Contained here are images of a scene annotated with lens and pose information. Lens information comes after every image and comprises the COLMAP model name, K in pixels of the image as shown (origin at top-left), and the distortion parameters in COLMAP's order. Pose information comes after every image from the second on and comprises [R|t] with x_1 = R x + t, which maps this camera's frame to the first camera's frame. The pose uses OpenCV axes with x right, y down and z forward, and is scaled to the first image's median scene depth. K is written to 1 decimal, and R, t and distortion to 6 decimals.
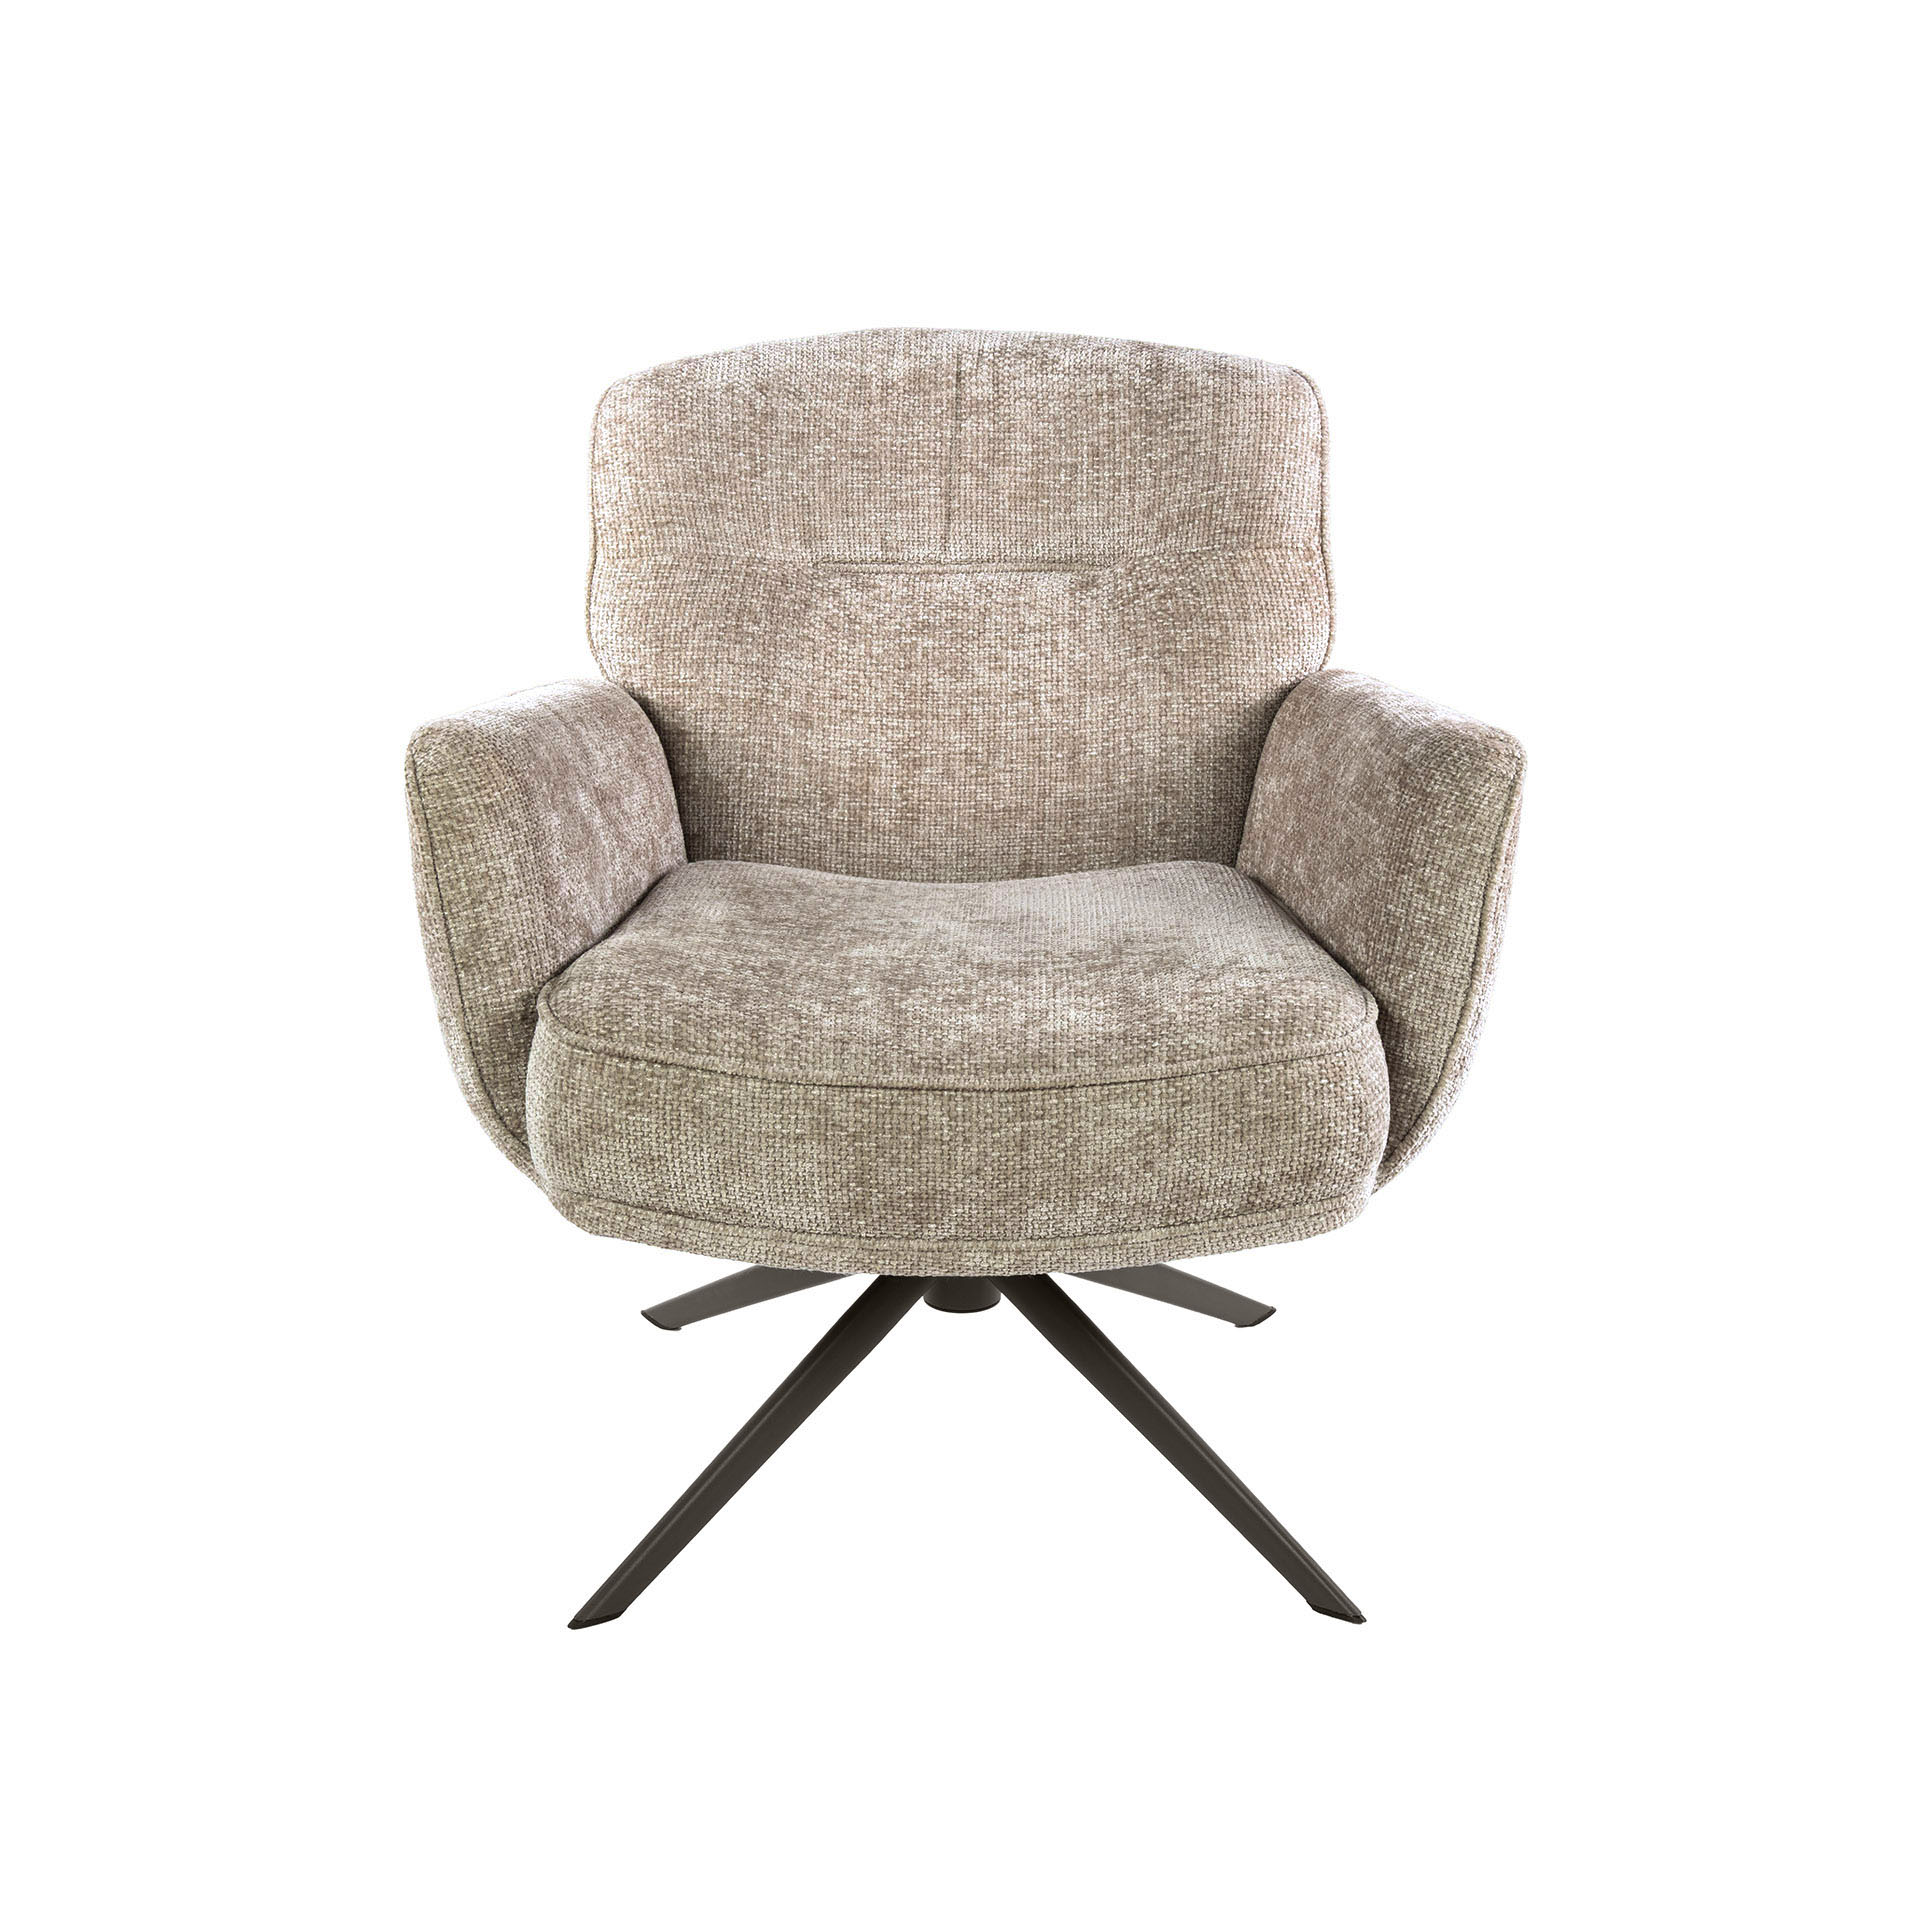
lens RADIAL K [[3003.5, 0, 957.6], [0, 3003.5, 961.4], [0, 0, 1]] dist [0.026048, 0.000000]
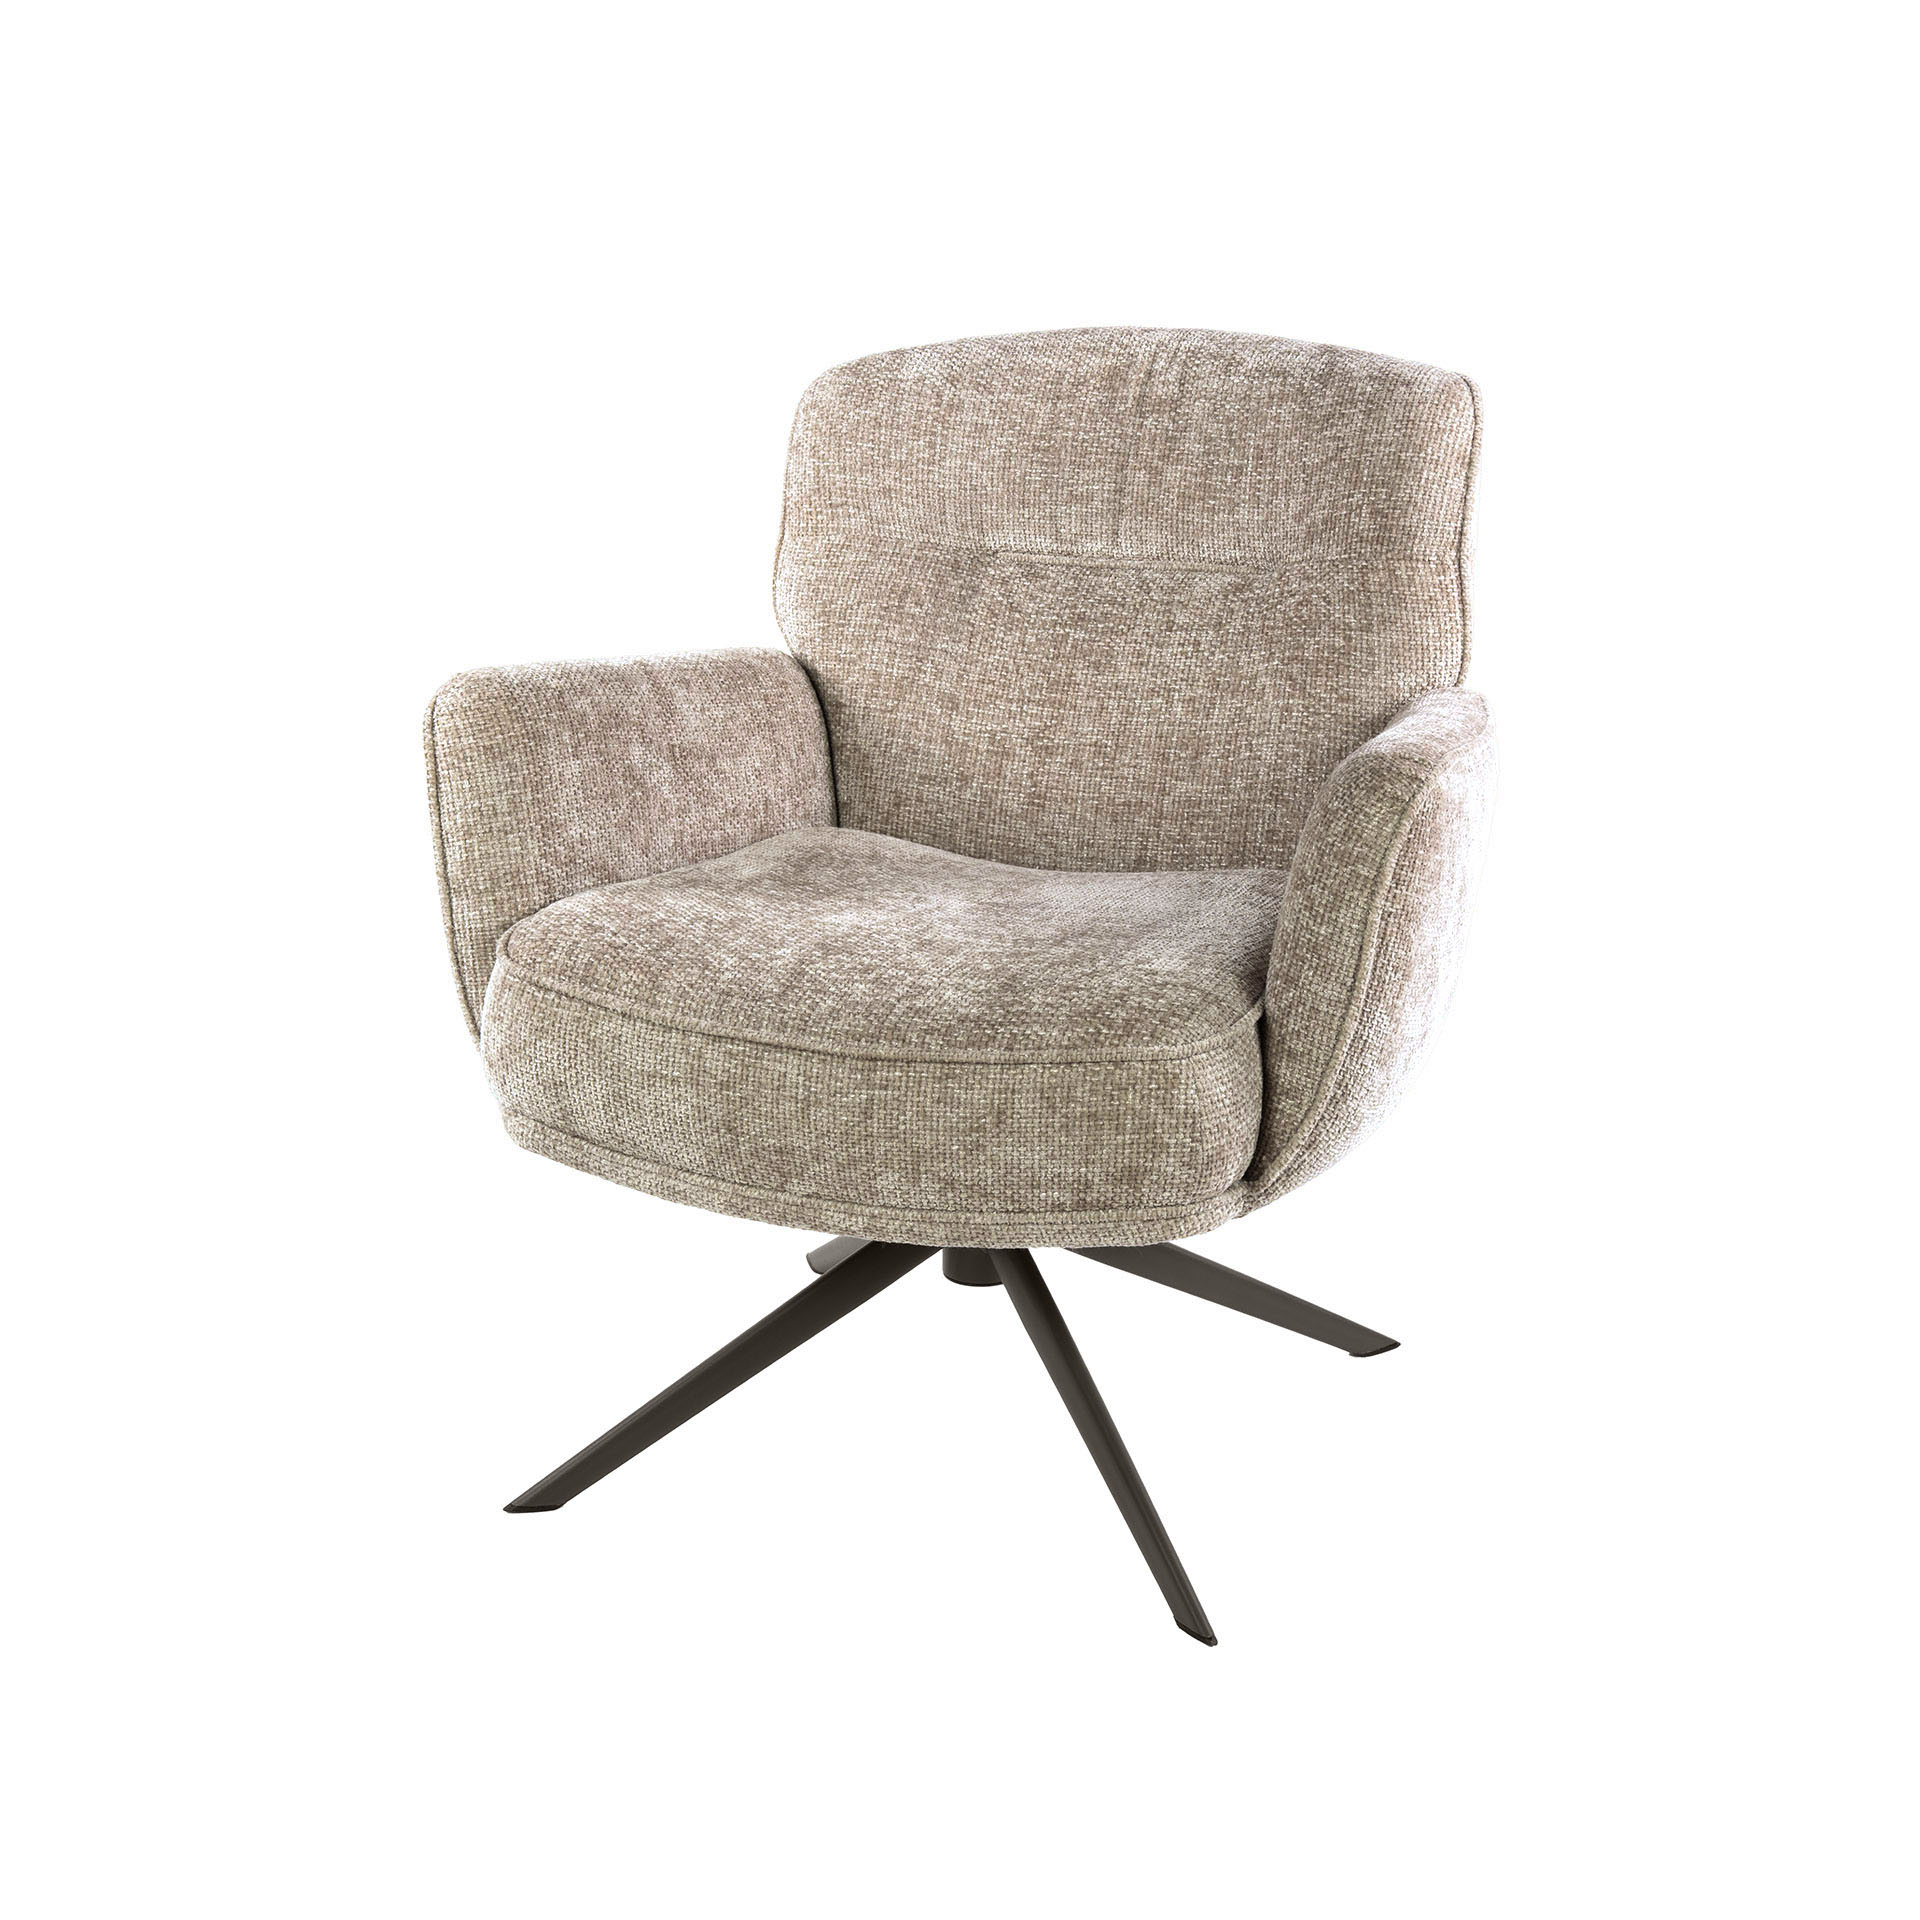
lens RADIAL K [[3003.5, 0, 960.1], [0, 3003.5, 961.1], [0, 0, 1]] dist [0.026048, 0.000000]
pose [[0.922682, 0.103863, -0.371309, 0.347959], [-0.105305, 0.994304, 0.016451, -0.008847], [0.370903, 0.023921, 0.928364, 0.043801]]
